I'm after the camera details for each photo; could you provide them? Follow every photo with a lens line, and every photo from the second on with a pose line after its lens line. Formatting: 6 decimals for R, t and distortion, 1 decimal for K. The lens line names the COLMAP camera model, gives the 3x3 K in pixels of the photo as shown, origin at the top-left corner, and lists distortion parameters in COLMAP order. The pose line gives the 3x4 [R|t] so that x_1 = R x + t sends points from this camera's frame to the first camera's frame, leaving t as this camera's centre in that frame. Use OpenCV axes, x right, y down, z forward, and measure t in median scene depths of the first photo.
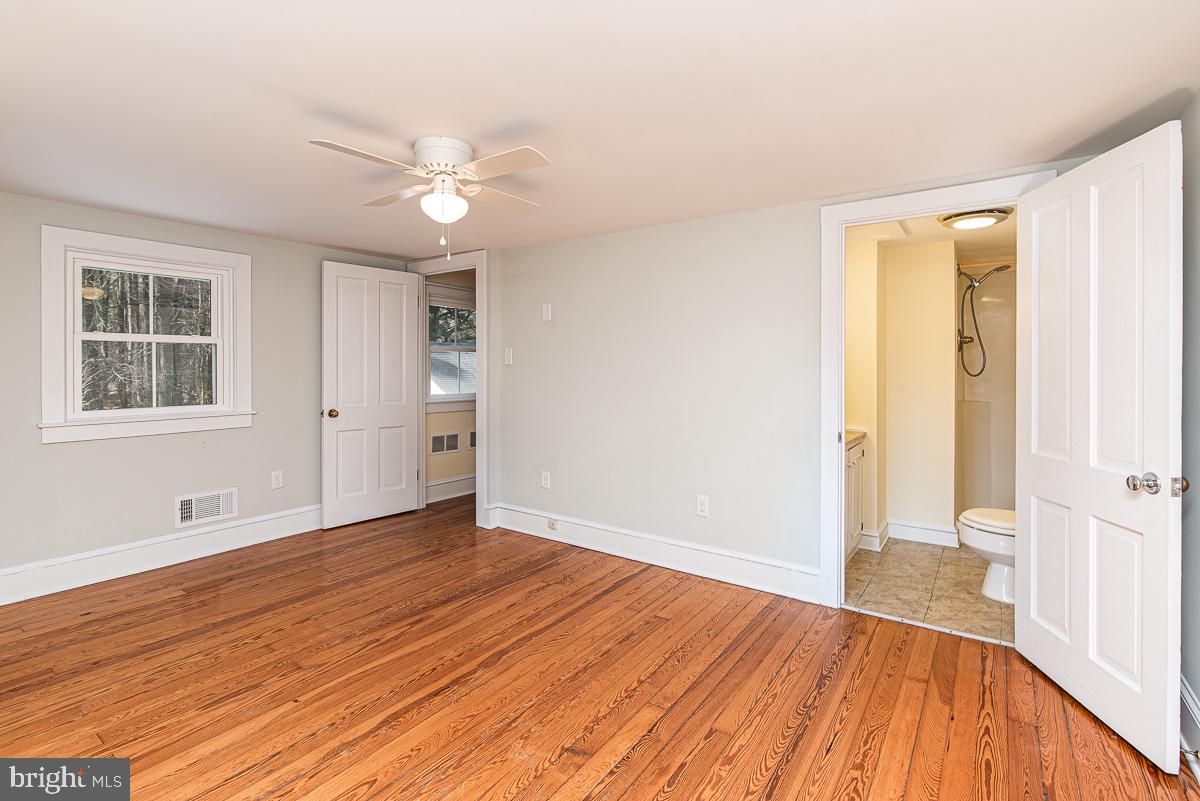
lens RADIAL K [[557.8, 0, 597.6], [0, 557.8, 379.6], [0, 0, 1]] dist [-0.002271, -0.000215]
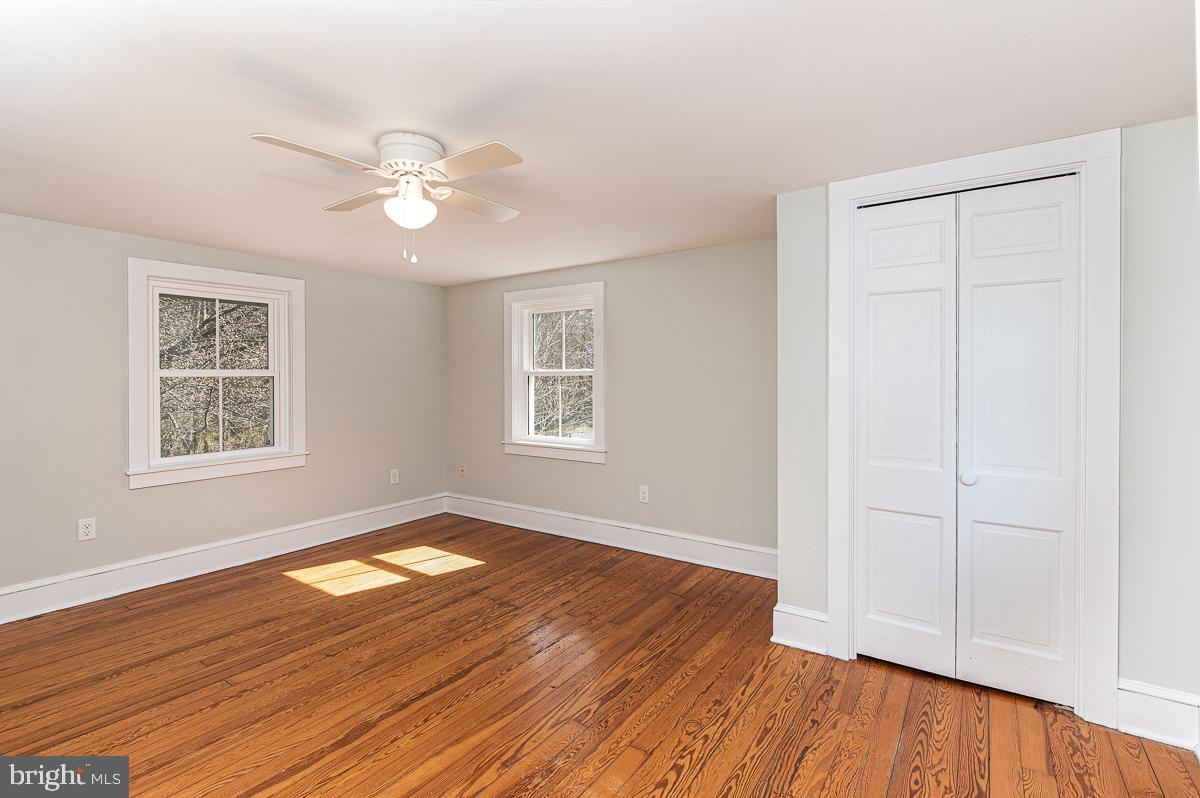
lens RADIAL K [[557.8, 0, 597.6], [0, 557.8, 378.1], [0, 0, 1]] dist [-0.002271, -0.000215]
pose [[-0.999951, 0.003102, -0.009390, -0.537954], [0.002814, 0.999530, 0.030510, -0.055167], [0.009480, 0.030482, -0.999490, 1.799063]]
